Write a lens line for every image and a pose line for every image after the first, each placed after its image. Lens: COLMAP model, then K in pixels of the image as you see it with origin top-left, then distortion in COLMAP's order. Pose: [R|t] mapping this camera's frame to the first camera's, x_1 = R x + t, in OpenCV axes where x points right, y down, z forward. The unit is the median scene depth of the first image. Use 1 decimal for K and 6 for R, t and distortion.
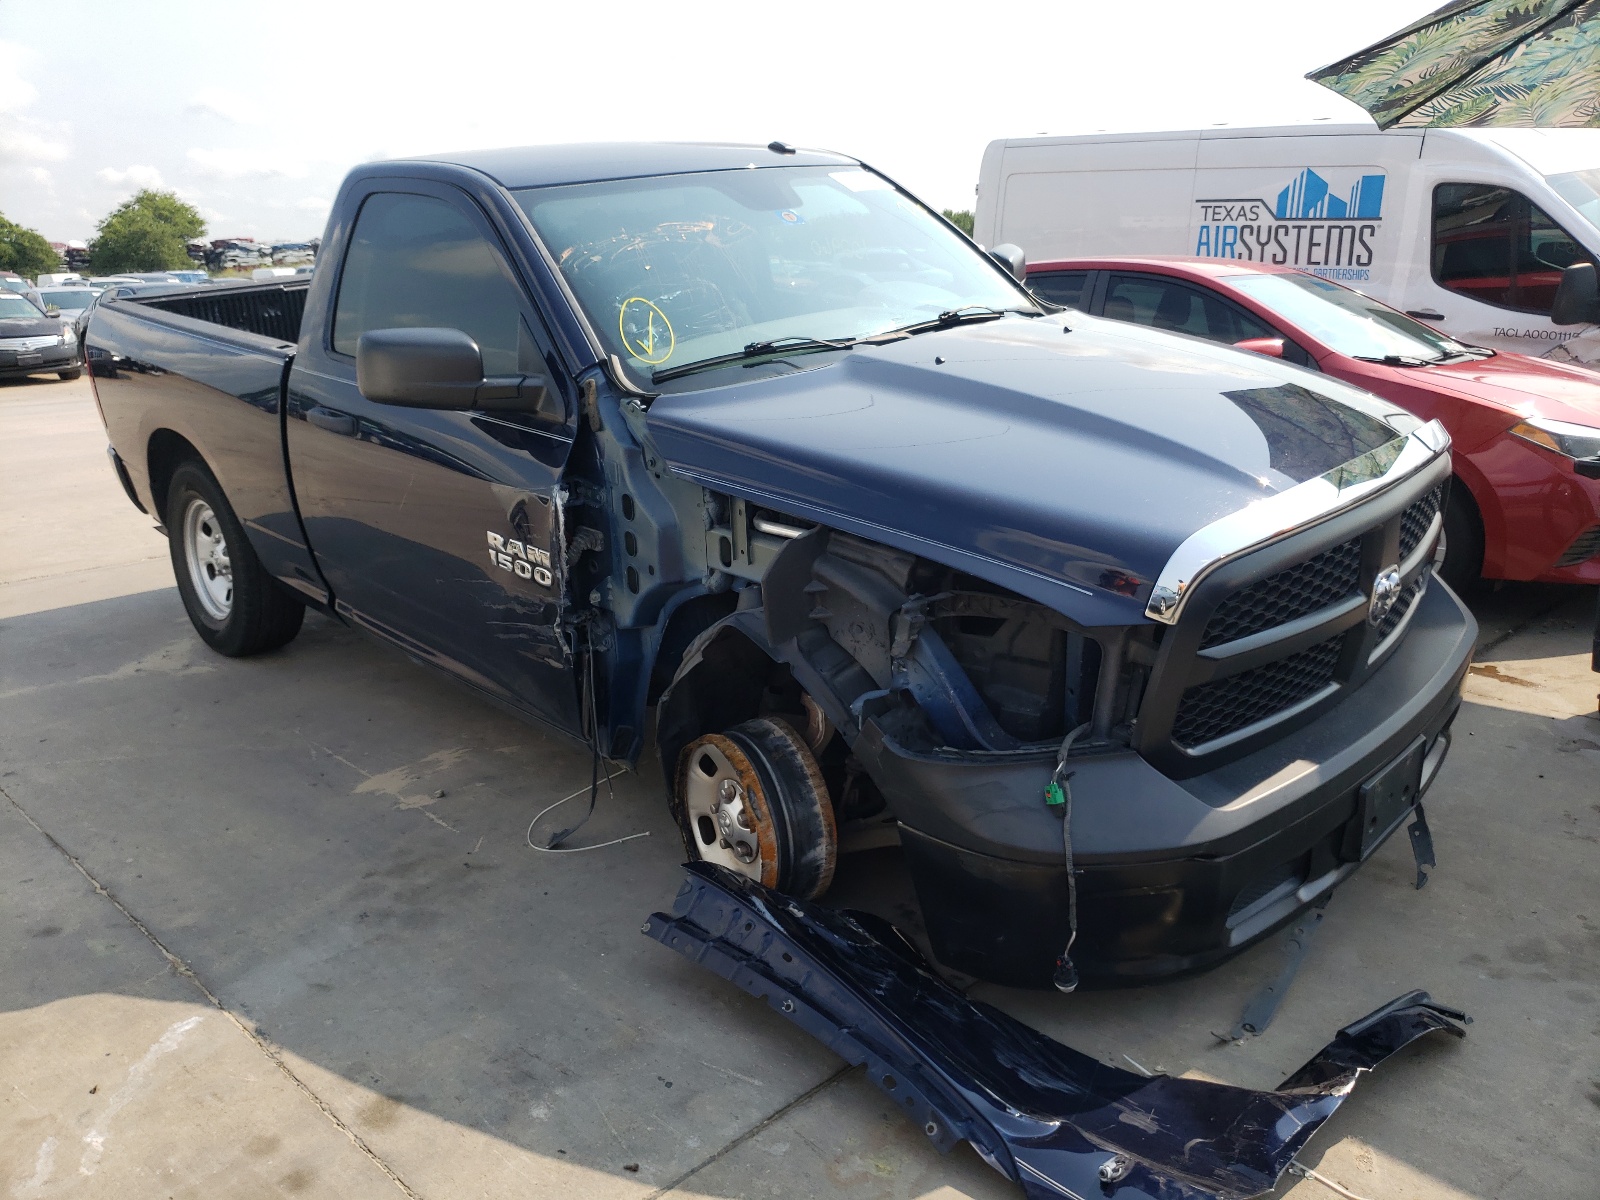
lens RADIAL K [[1219.1, 0, 797.5], [0, 1219.1, 605.3], [0, 0, 1]] dist [0.013760, -0.022469]
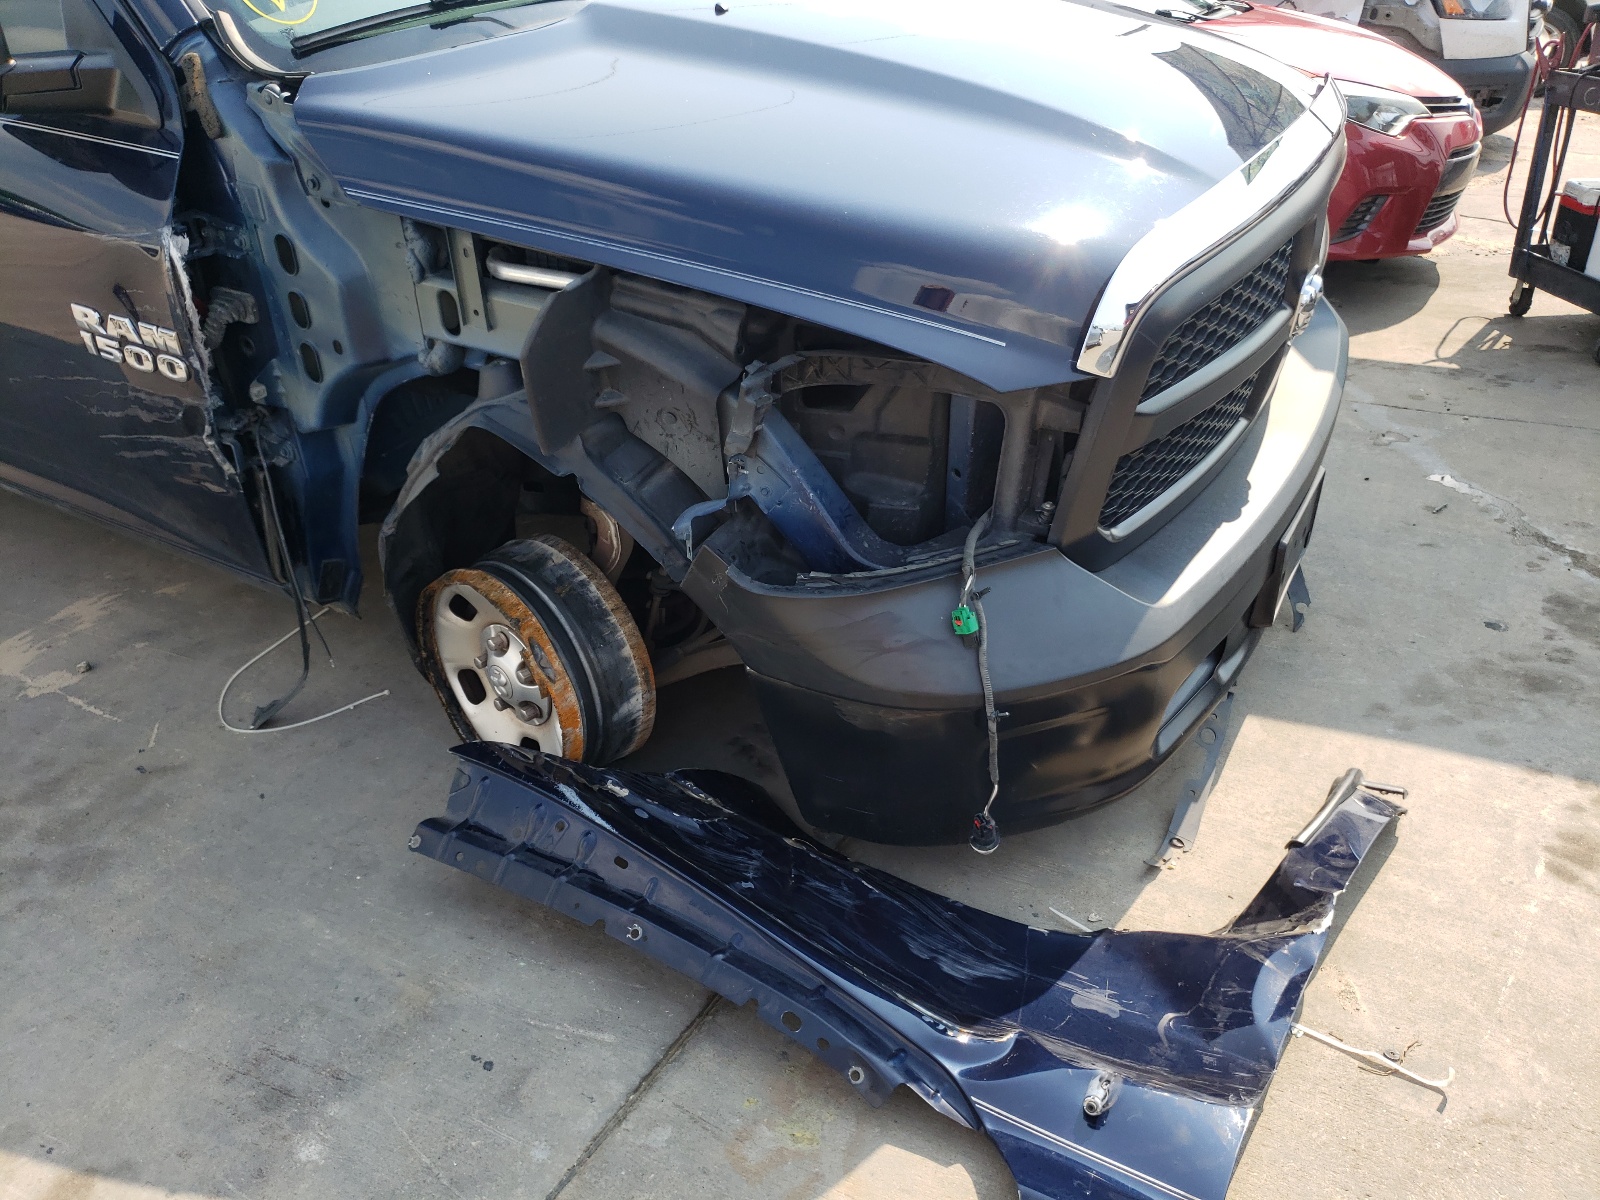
lens RADIAL K [[1219.1, 0, 813.1], [0, 1219.1, 593.1], [0, 0, 1]] dist [0.013760, -0.022469]
pose [[0.964590, -0.132740, 0.227919, -0.043074], [0.078954, 0.969821, 0.230679, -0.036926], [-0.251661, -0.204515, 0.945960, 0.288838]]
